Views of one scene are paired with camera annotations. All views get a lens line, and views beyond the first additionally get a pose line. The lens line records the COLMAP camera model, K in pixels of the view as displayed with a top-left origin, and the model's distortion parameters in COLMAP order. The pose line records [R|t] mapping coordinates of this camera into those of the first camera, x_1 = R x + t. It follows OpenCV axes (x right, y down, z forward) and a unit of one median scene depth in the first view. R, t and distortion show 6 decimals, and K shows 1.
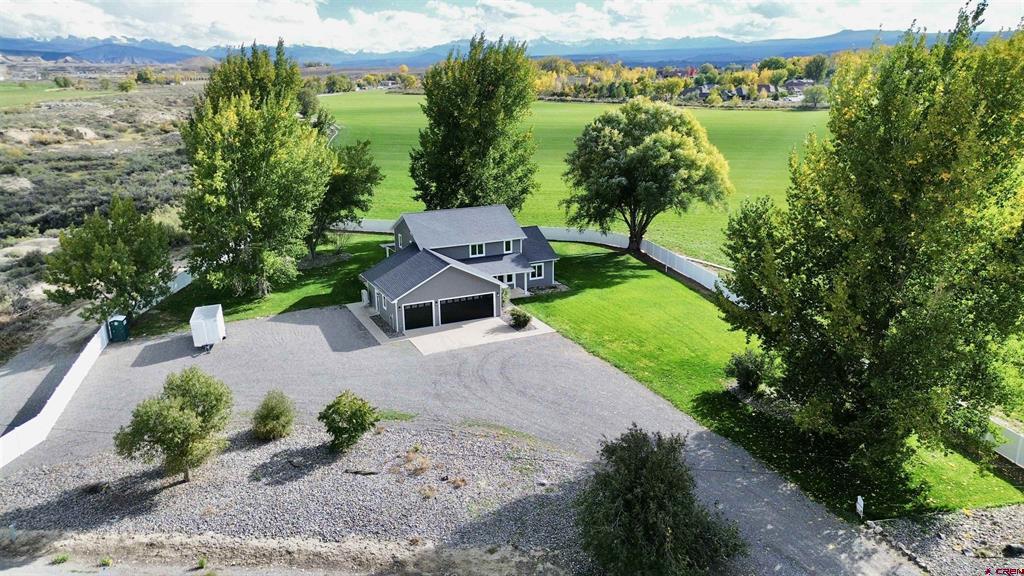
lens RADIAL K [[730.5, 0, 503.8], [0, 730.5, 285.8], [0, 0, 1]] dist [0.037104, -0.006382]
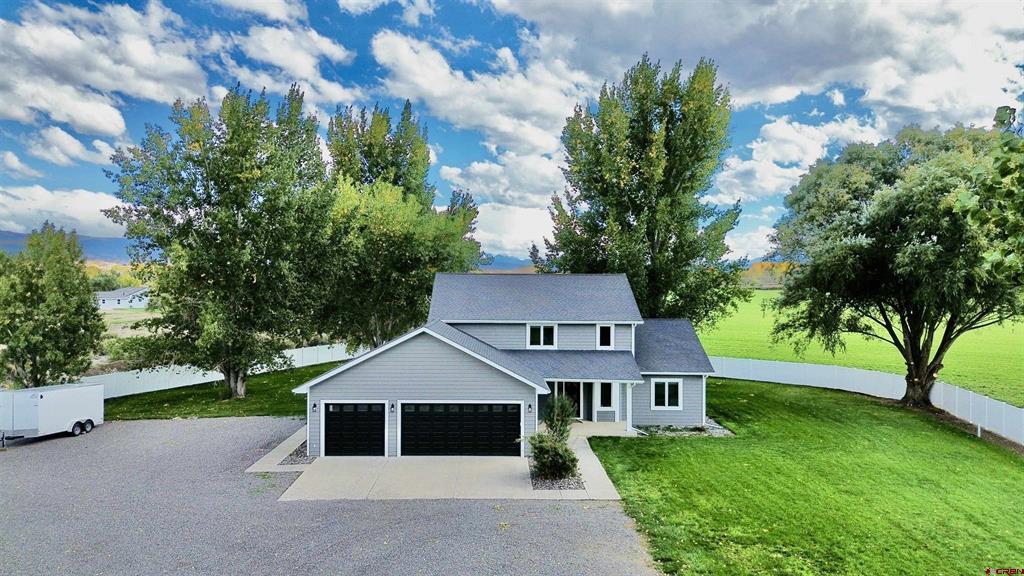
lens RADIAL K [[730.5, 0, 503.8], [0, 730.5, 285.8], [0, 0, 1]] dist [0.037104, -0.006382]
pose [[0.912714, 0.023292, -0.407935, 0.154848], [-0.133412, 0.960645, -0.243645, 0.049433], [0.386206, 0.276802, 0.879901, 0.506273]]
